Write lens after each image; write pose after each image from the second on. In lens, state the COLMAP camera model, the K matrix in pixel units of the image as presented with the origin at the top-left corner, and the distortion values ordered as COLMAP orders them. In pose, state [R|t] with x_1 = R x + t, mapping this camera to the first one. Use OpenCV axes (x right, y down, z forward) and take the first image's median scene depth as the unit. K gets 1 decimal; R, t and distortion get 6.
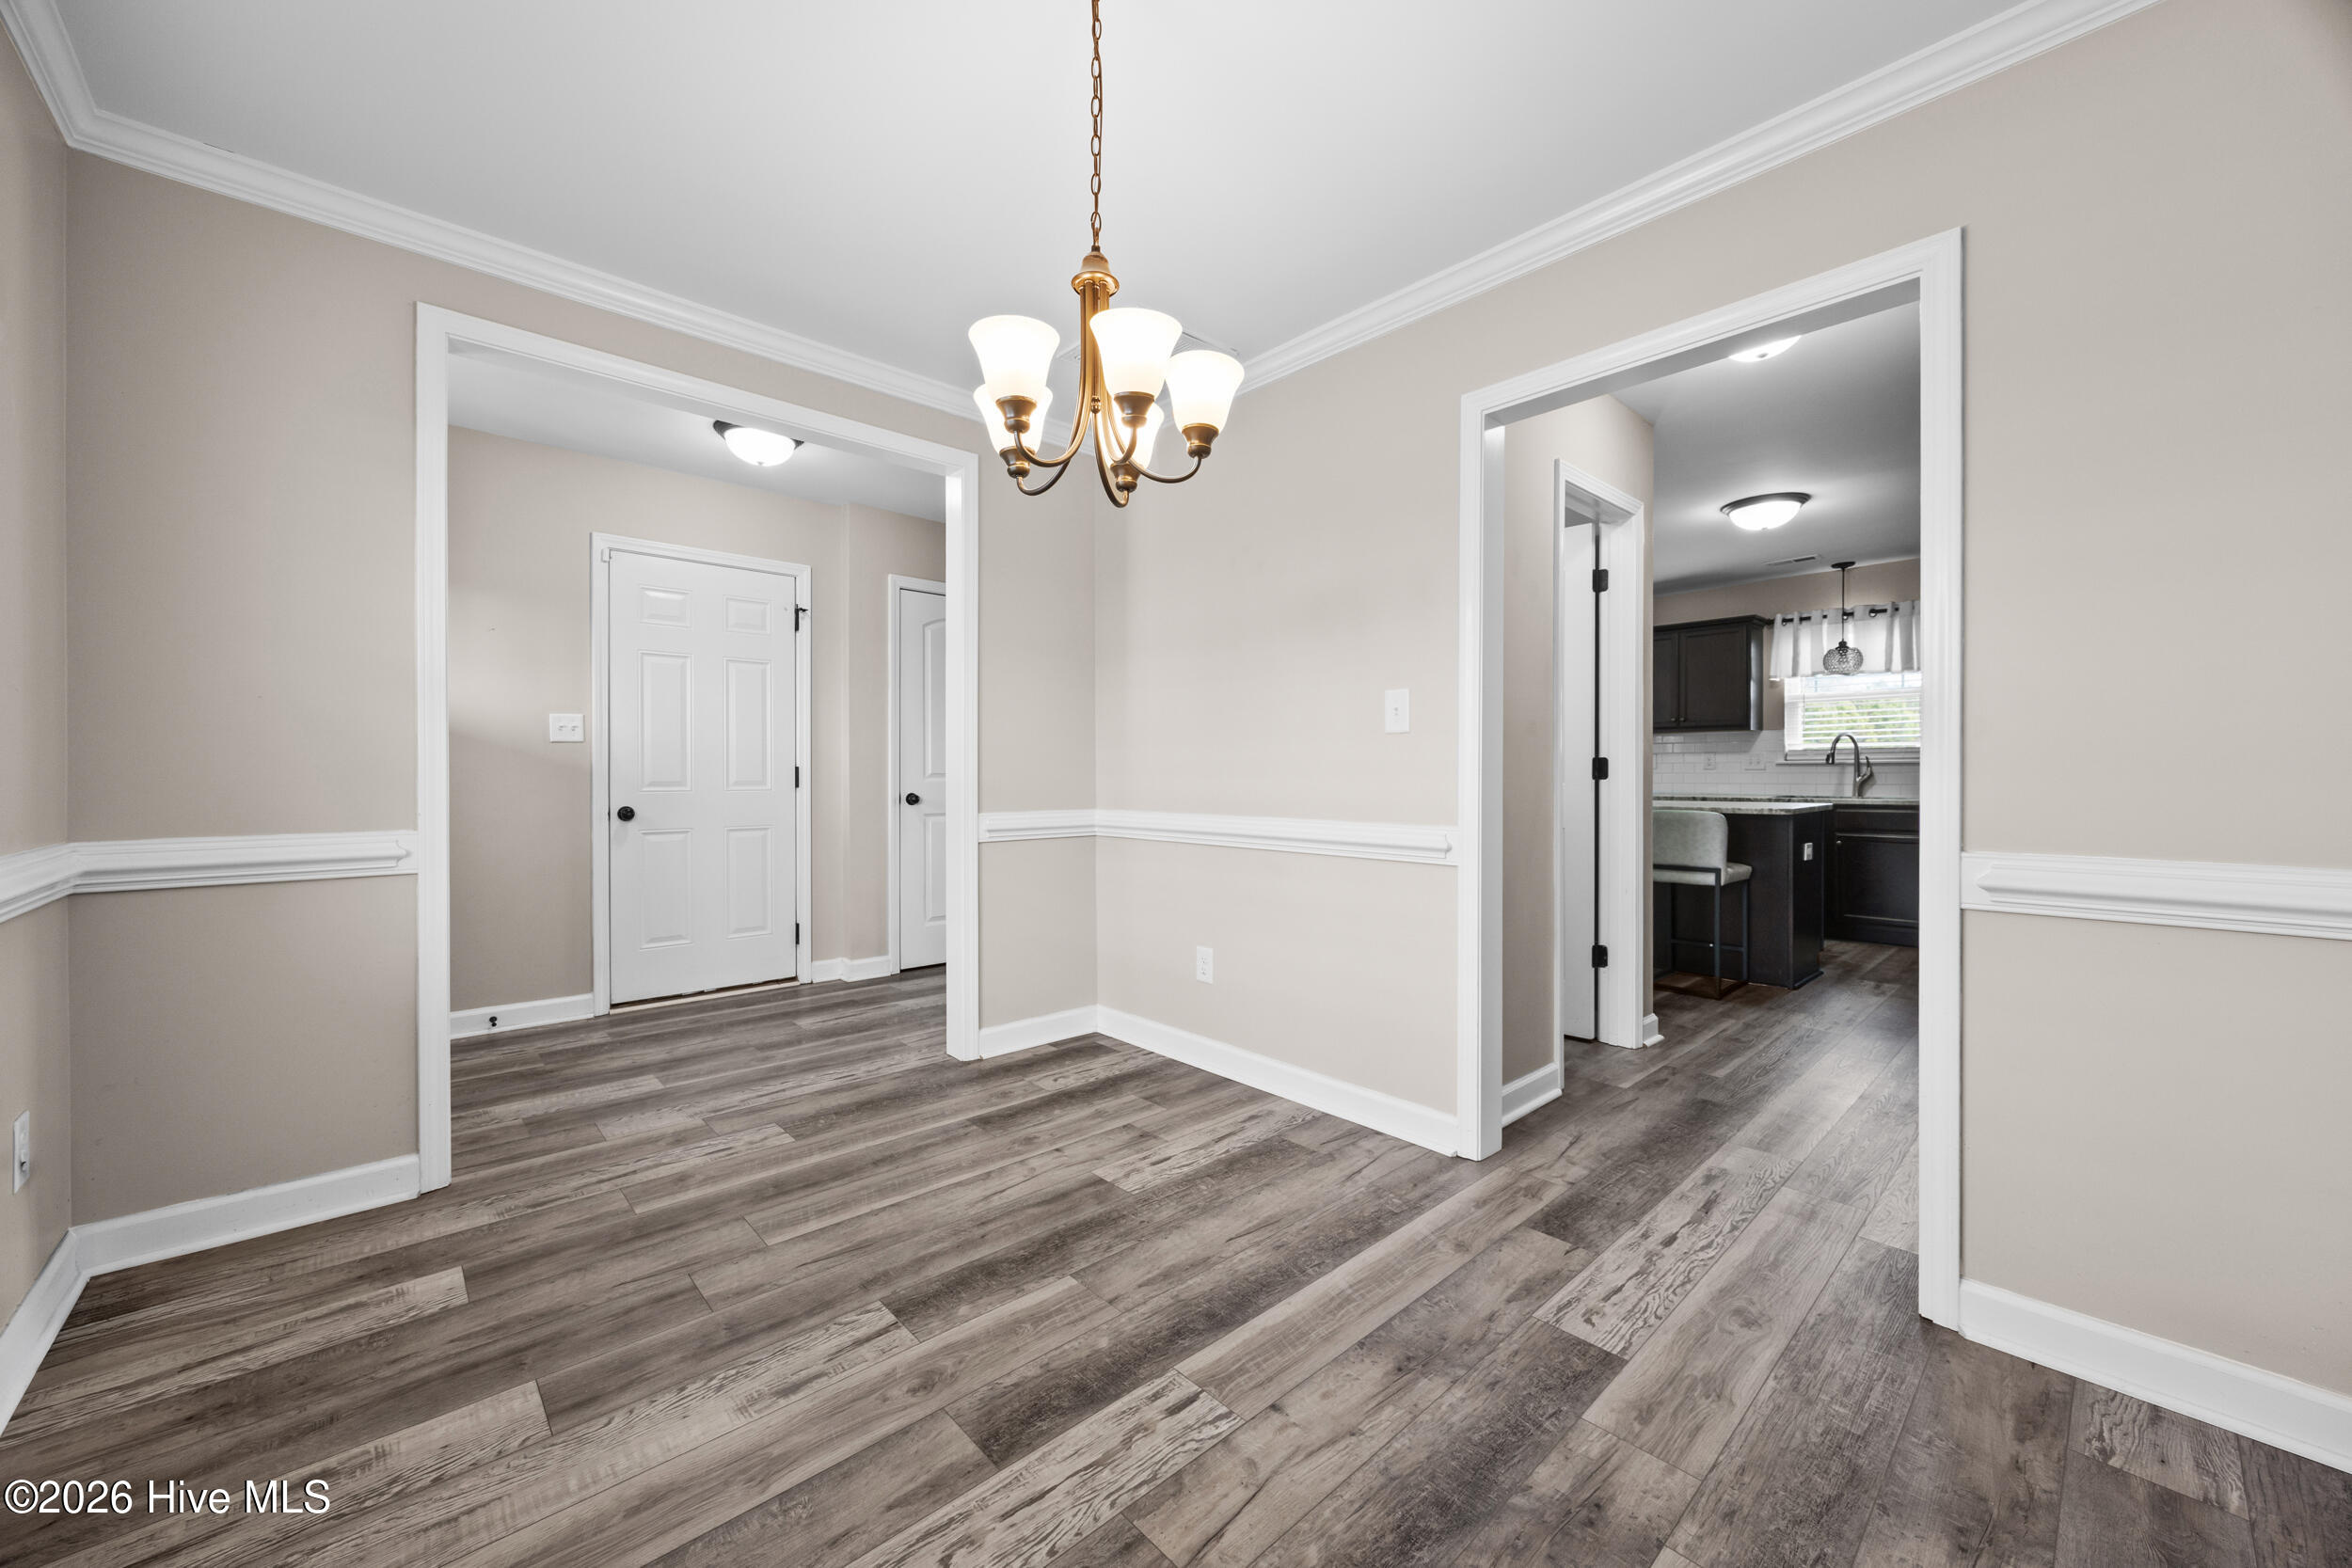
lens RADIAL K [[891.8, 0, 1176.9], [0, 891.8, 777.3], [0, 0, 1]] dist [-0.004497, 0.000457]
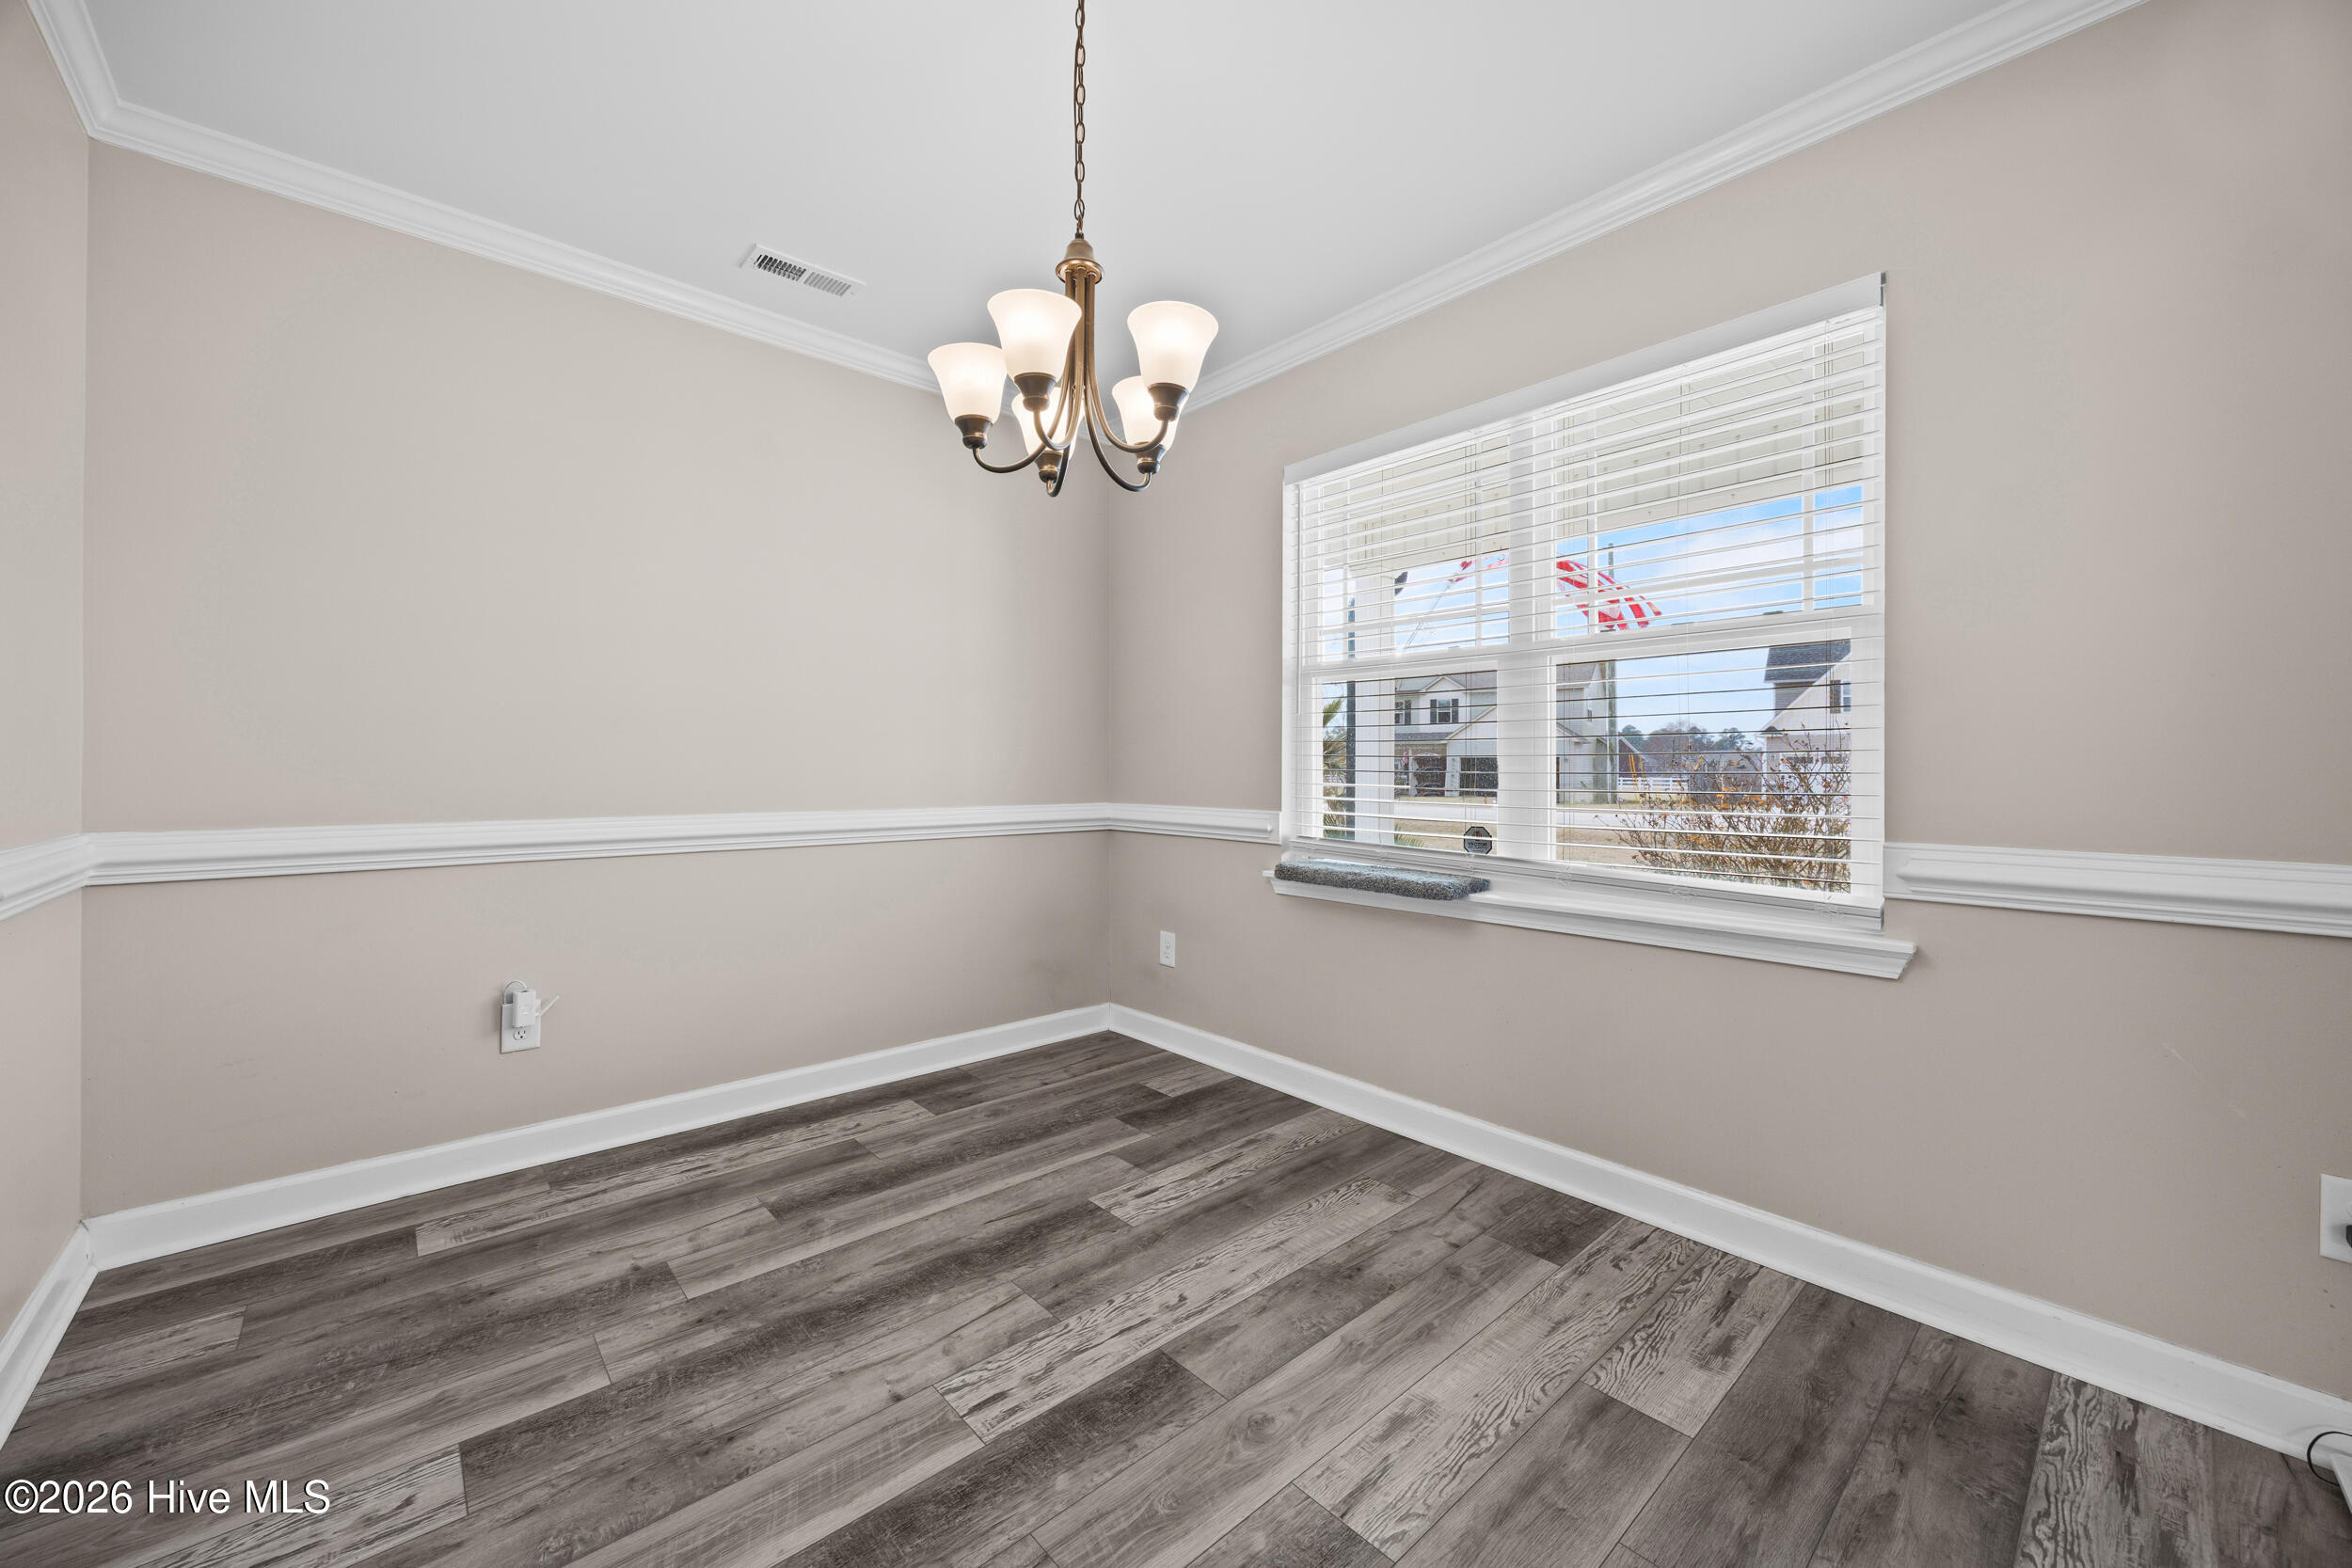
lens RADIAL K [[891.8, 0, 1175.8], [0, 891.8, 772.3], [0, 0, 1]] dist [-0.004497, 0.000457]
pose [[-0.999885, -0.002681, 0.014949, -0.218508], [-0.002525, 0.999942, 0.010456, -0.008365], [-0.014976, 0.010417, -0.999834, 2.008477]]
